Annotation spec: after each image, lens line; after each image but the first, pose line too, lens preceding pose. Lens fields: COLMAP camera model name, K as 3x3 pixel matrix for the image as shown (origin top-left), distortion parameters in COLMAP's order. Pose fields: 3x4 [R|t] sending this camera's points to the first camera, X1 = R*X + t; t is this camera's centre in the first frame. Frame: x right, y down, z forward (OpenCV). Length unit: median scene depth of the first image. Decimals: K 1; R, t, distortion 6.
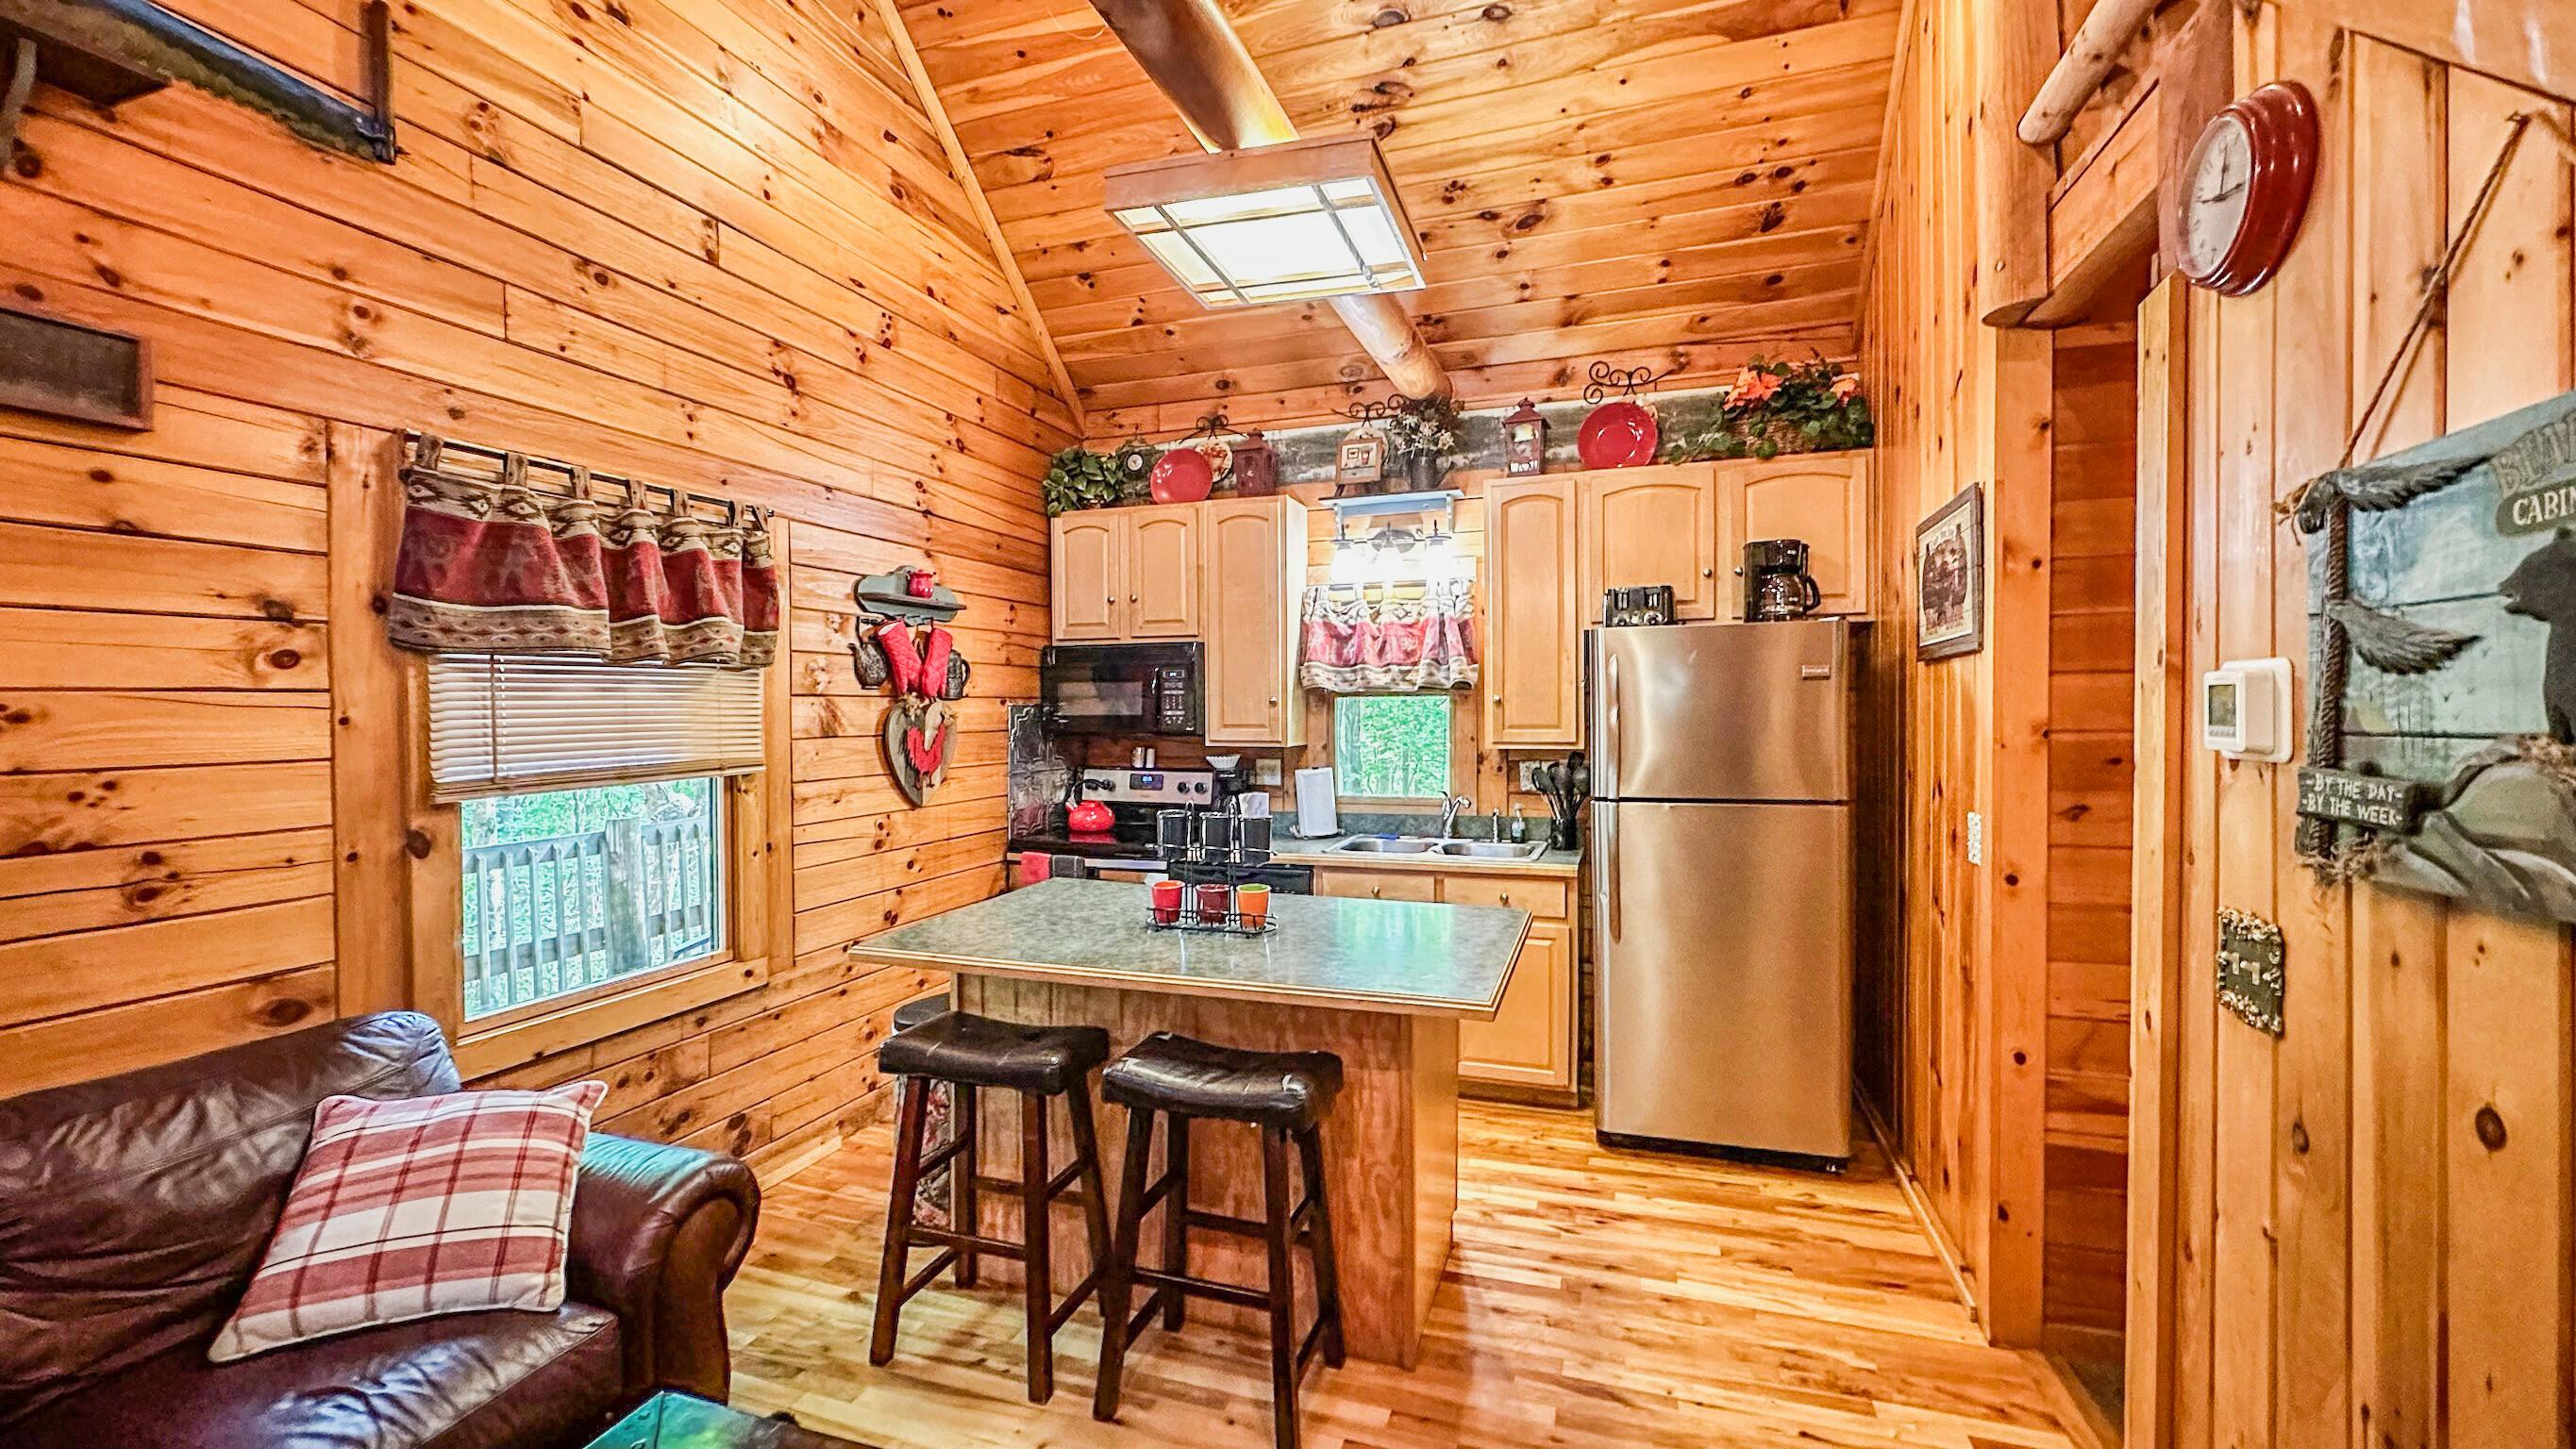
lens RADIAL K [[1027.2, 0, 1286.6], [0, 1027.2, 724.0], [0, 0, 1]] dist [-0.001396, 0.000589]
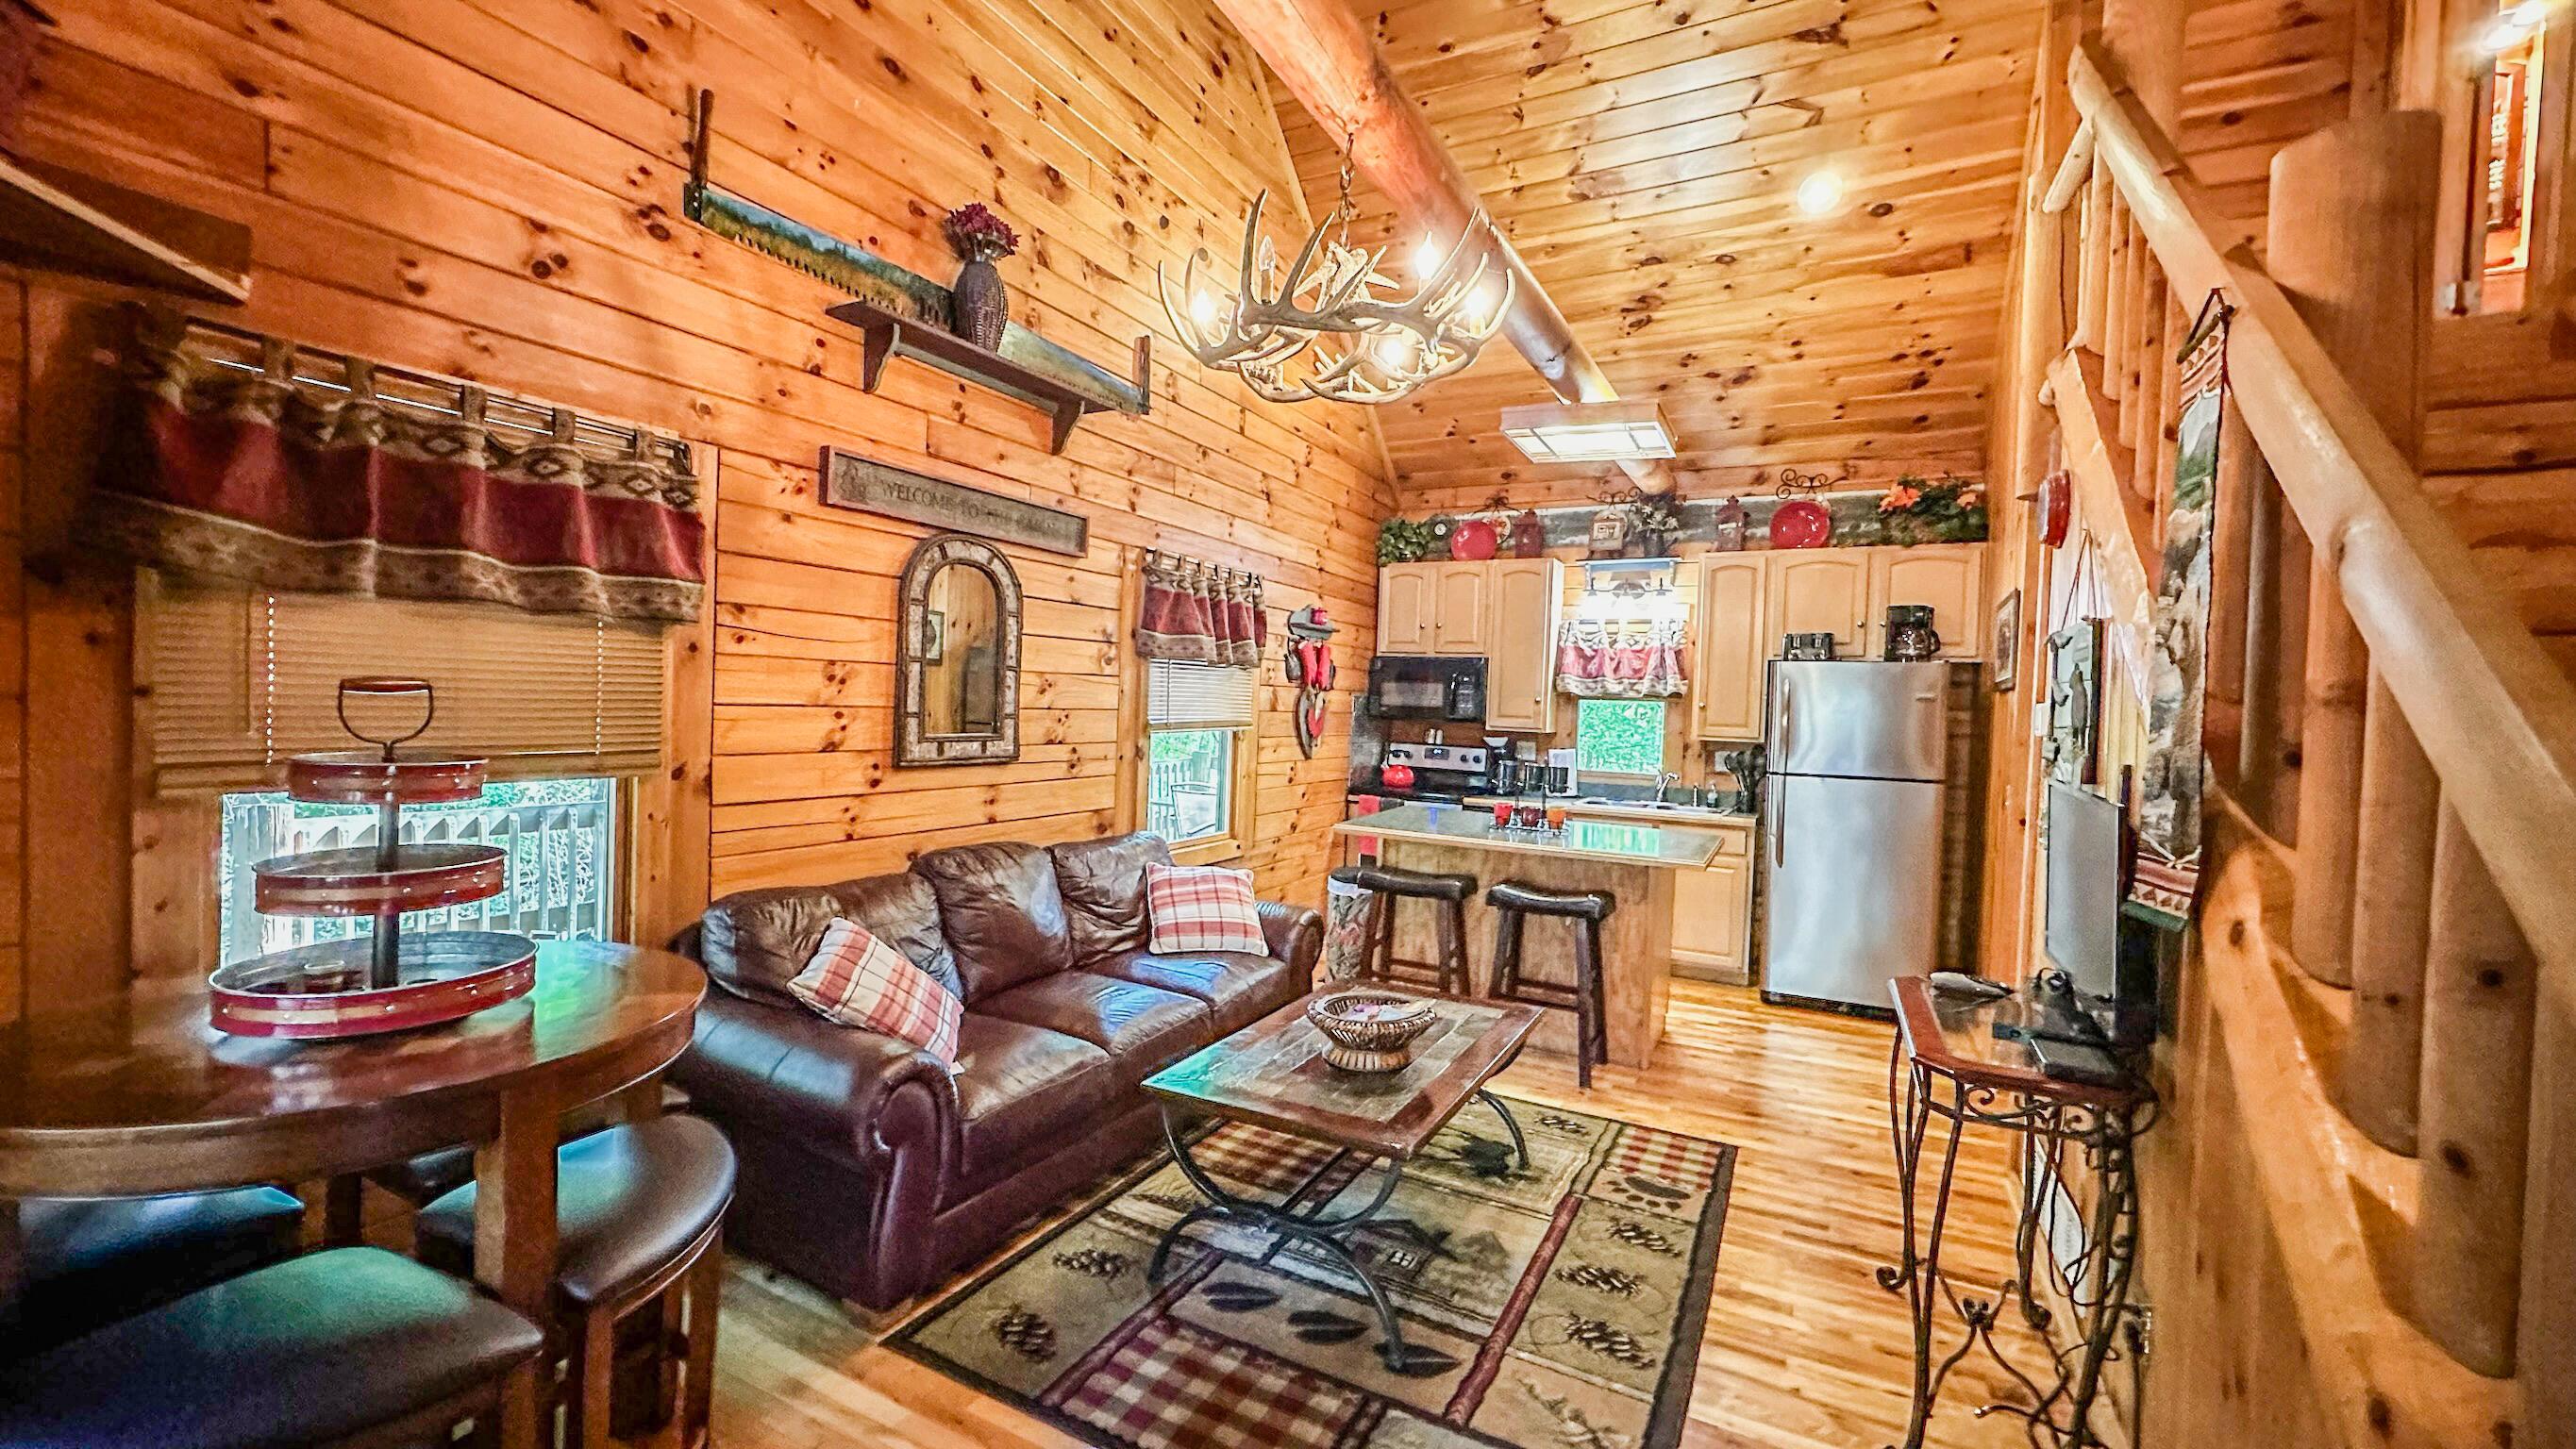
lens RADIAL K [[1027.2, 0, 1282.8], [0, 1027.2, 722.0], [0, 0, 1]] dist [-0.001396, 0.000589]
pose [[0.986000, 0.045539, -0.160405, -0.153621], [-0.045308, 0.998960, 0.005102, 0.019514], [0.160471, 0.002237, 0.987038, -0.556870]]
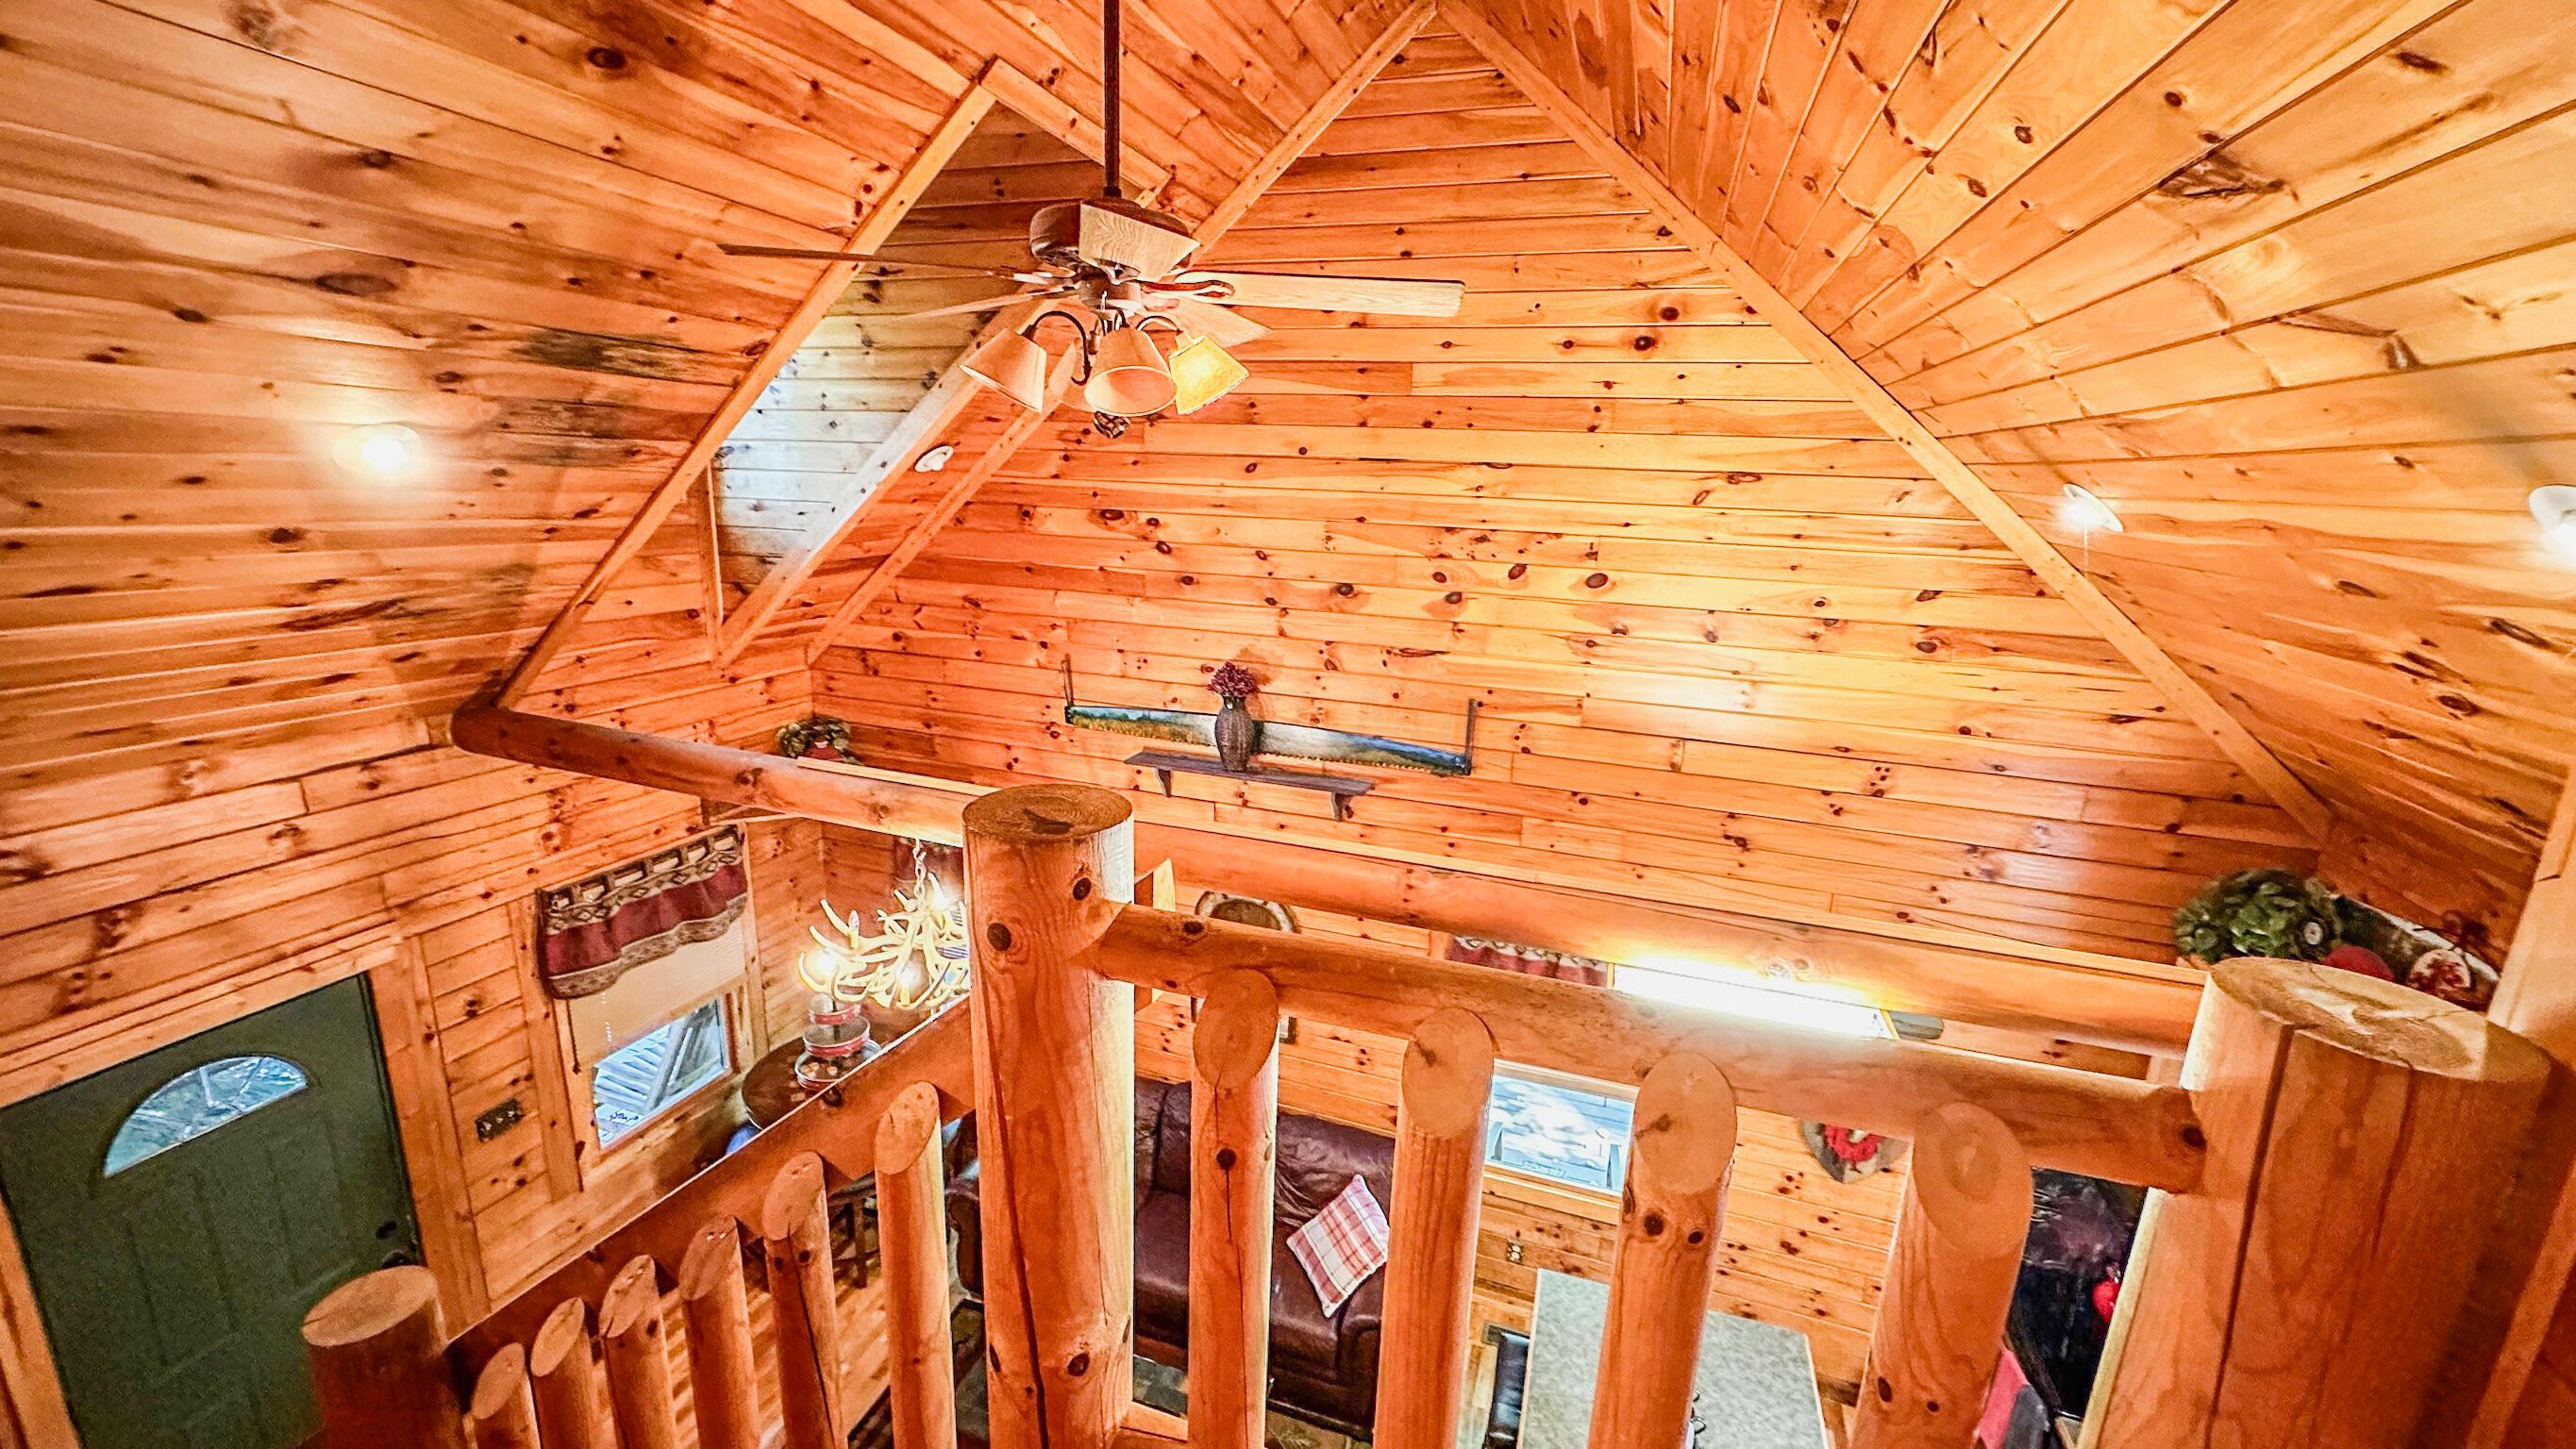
lens RADIAL K [[1027.2, 0, 1281.7], [0, 1027.2, 723.3], [0, 0, 1]] dist [-0.001396, 0.000589]
pose [[-0.010664, 0.247376, -0.968861, 0.626449], [-0.051132, 0.967514, 0.247594, -0.664085], [0.998635, 0.052180, 0.002332, 0.367569]]
